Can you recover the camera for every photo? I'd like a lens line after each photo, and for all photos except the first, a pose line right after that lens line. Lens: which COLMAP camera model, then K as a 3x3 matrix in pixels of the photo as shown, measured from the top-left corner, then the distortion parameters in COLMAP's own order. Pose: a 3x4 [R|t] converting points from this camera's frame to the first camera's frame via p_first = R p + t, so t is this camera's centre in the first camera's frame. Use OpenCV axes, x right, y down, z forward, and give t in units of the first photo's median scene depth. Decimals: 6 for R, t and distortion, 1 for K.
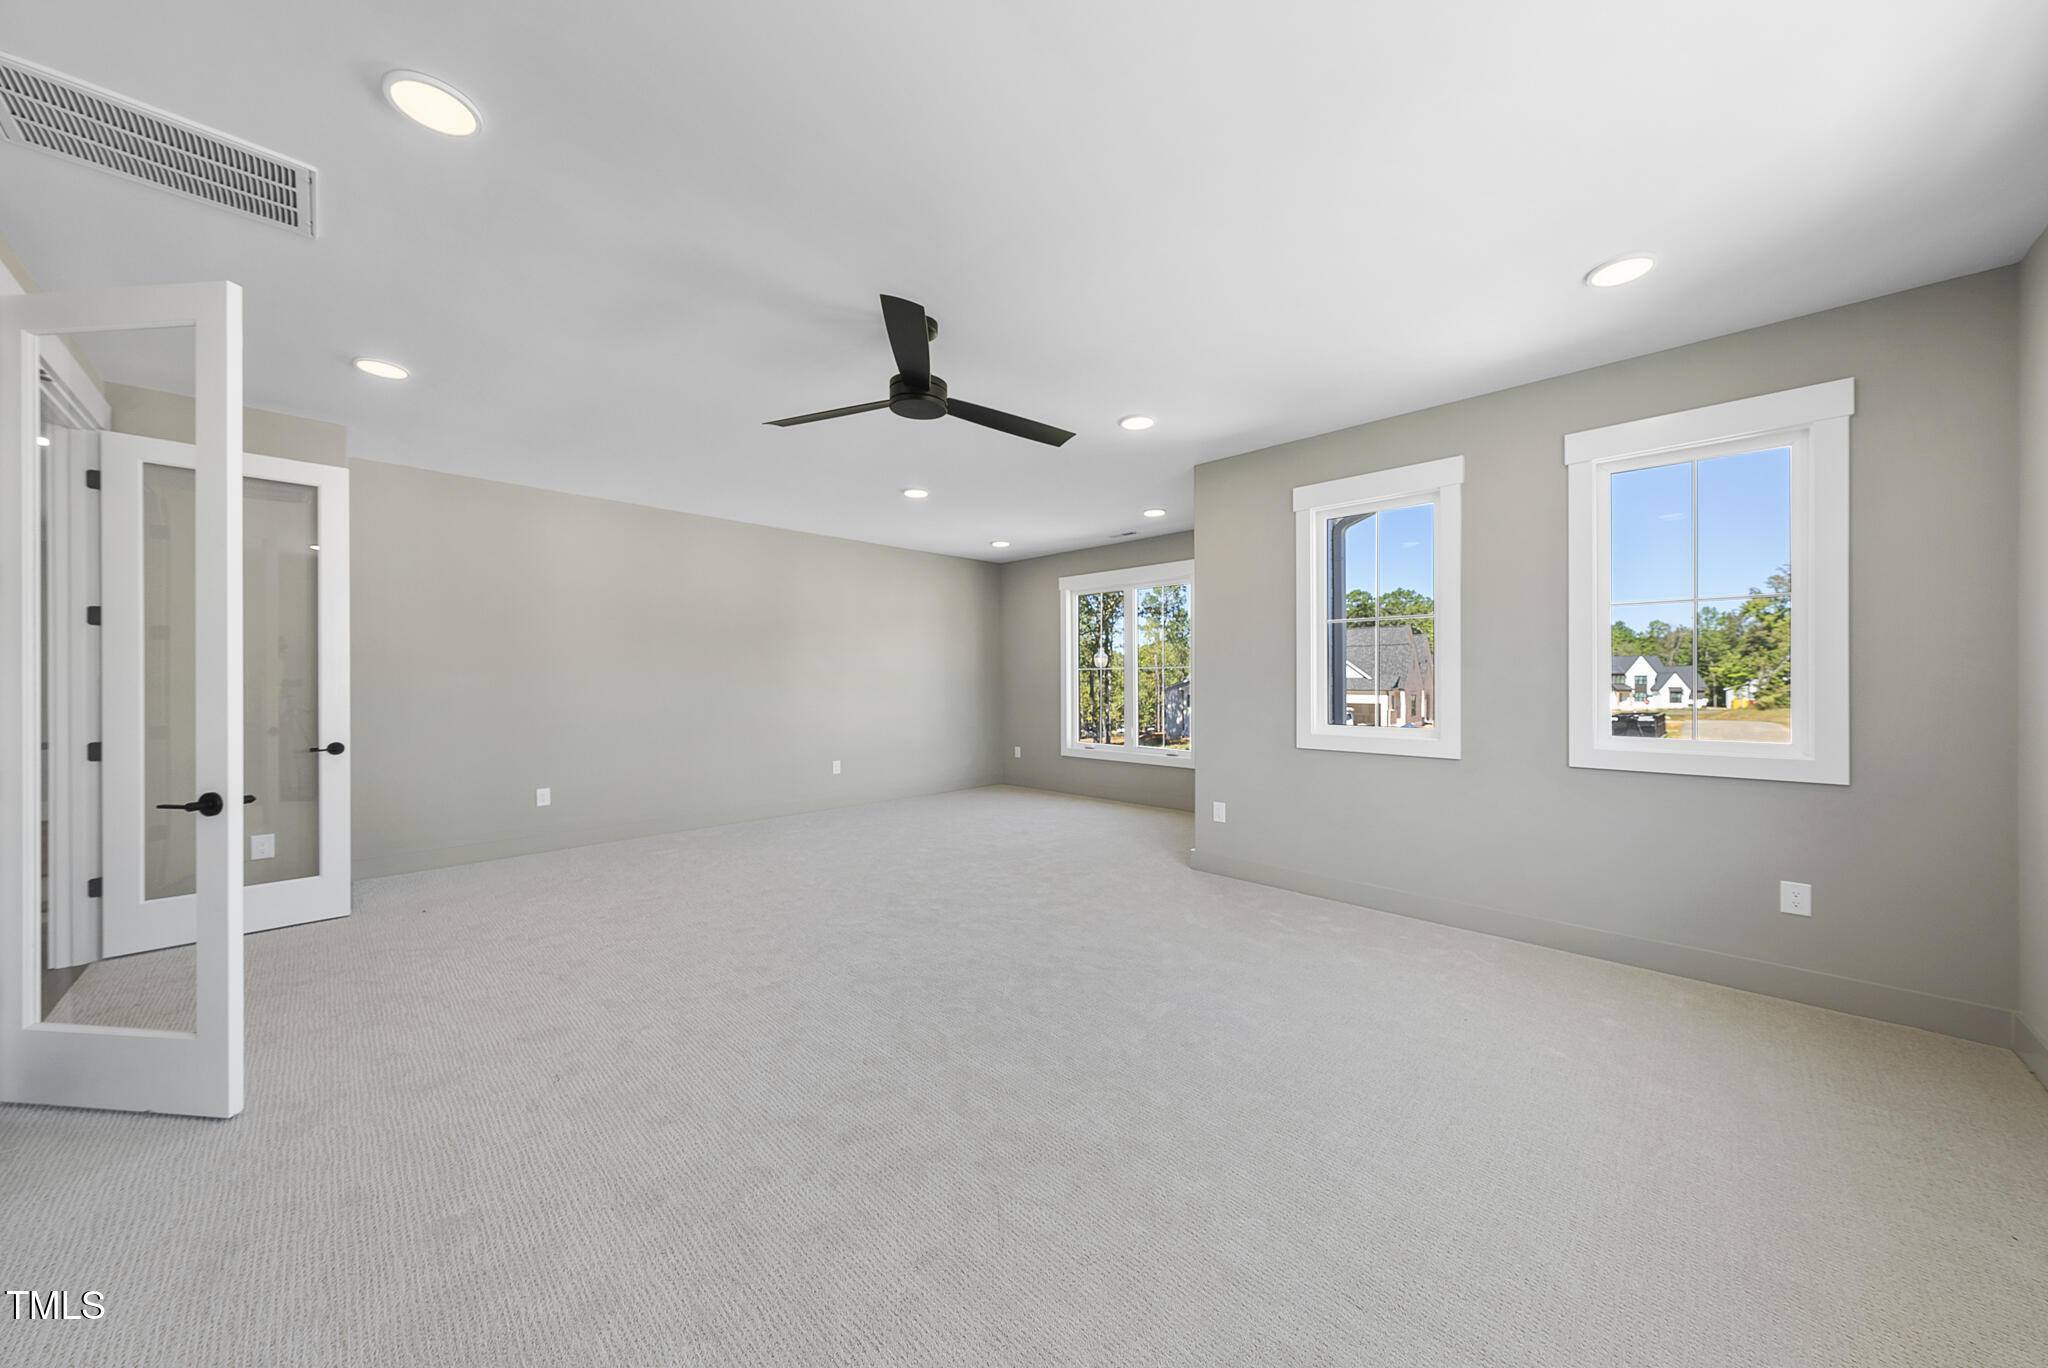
lens RADIAL K [[708.7, 0, 1032.8], [0, 708.7, 684.1], [0, 0, 1]] dist [-0.007631, -0.000140]
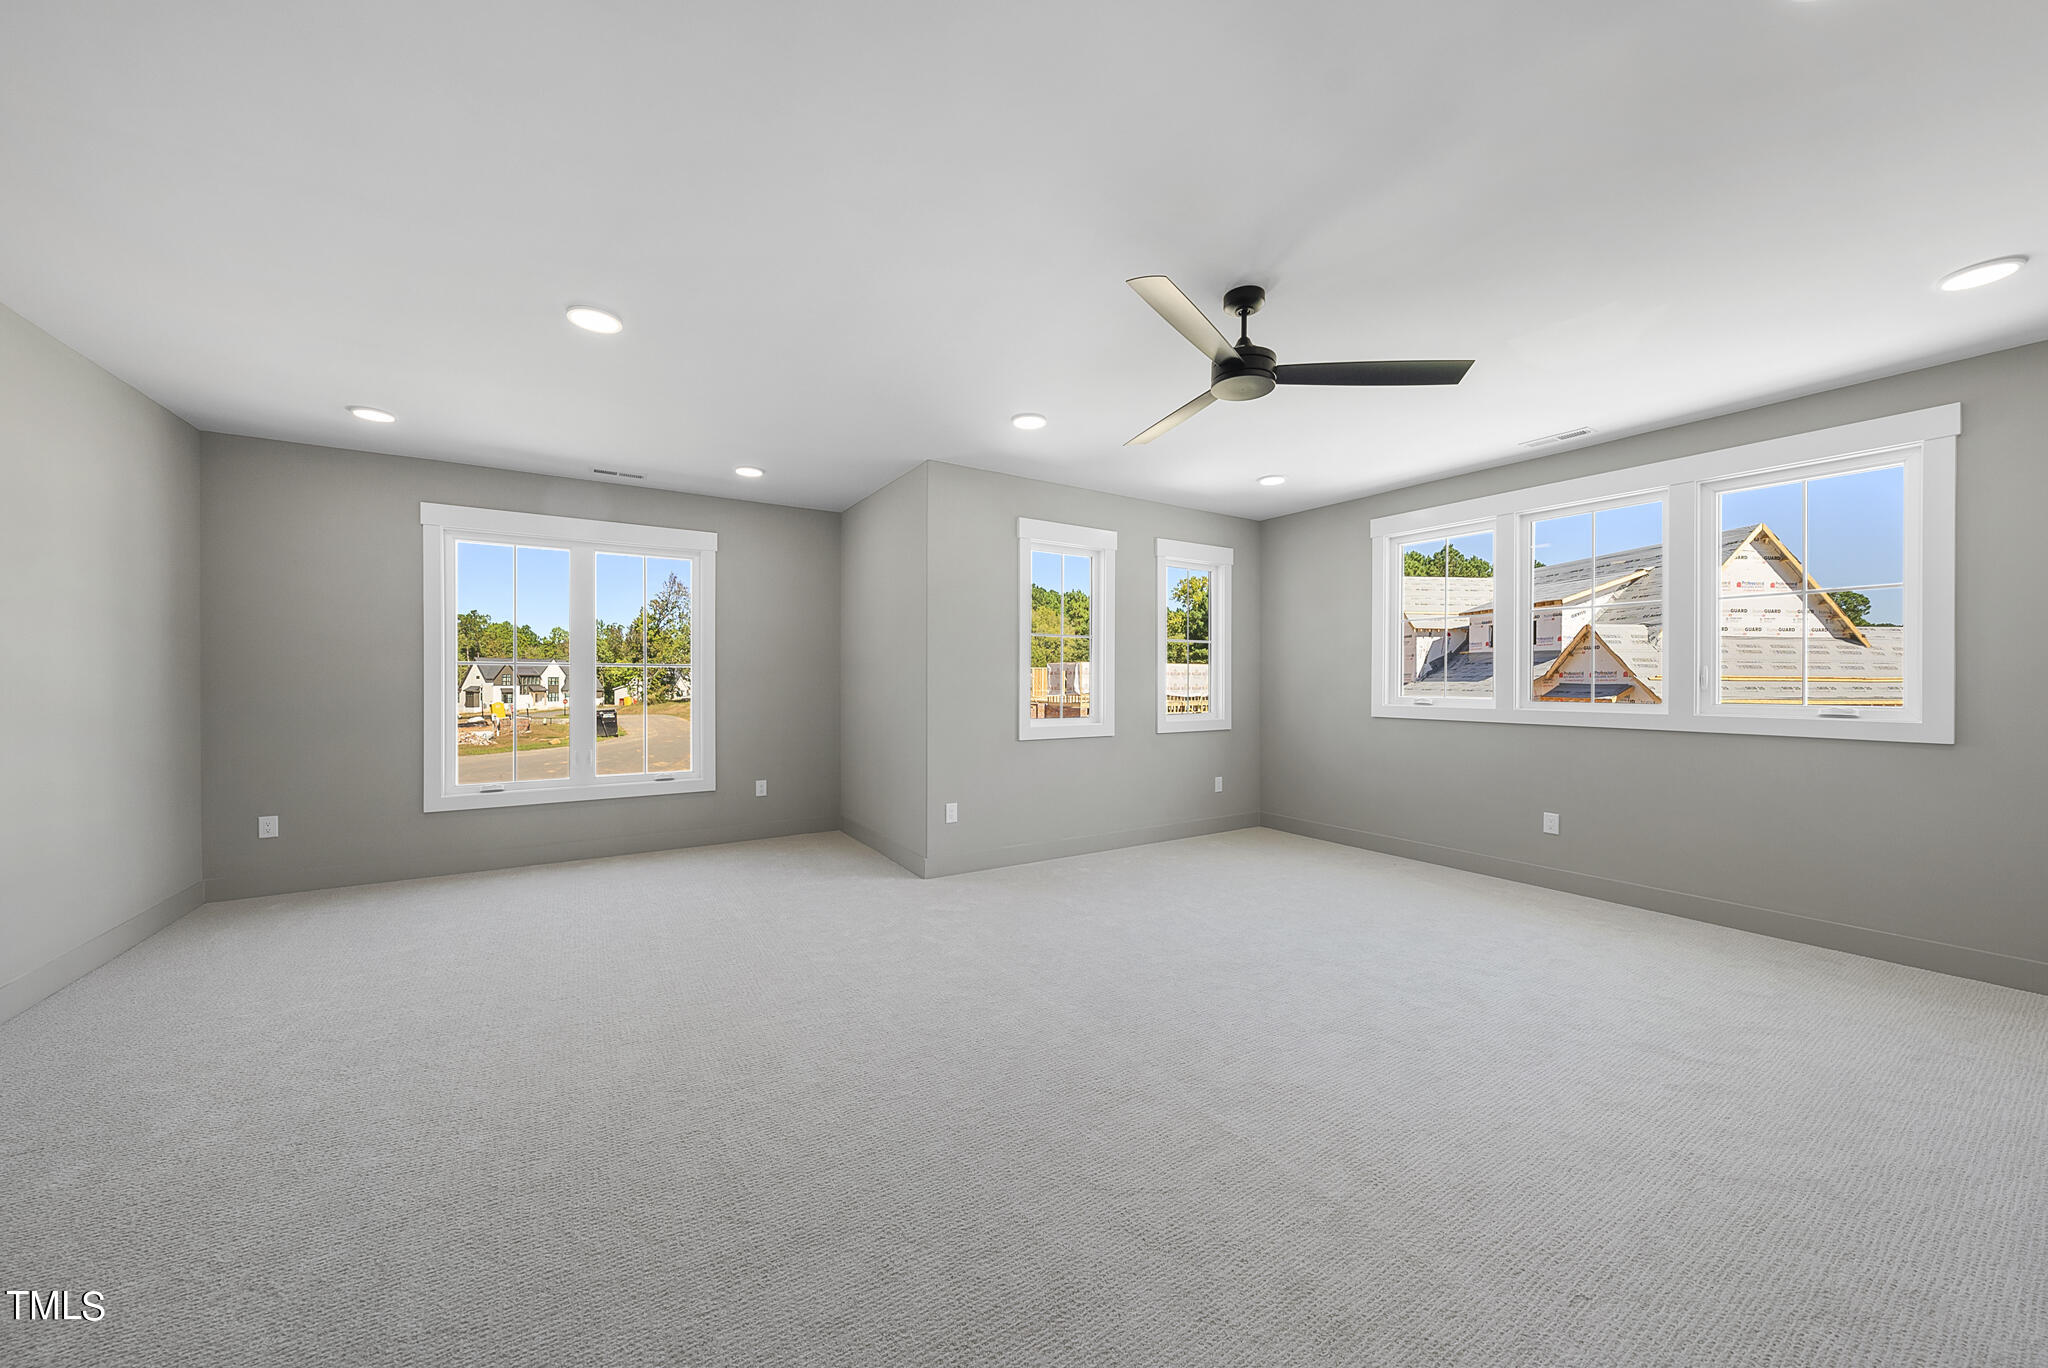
lens RADIAL K [[708.7, 0, 1032.8], [0, 708.7, 684.1], [0, 0, 1]] dist [-0.007631, -0.000140]
pose [[0.204931, -0.002087, 0.978774, -0.412990], [0.003409, 0.999993, 0.001418, -0.003055], [-0.978771, 0.003046, 0.204936, 0.394542]]
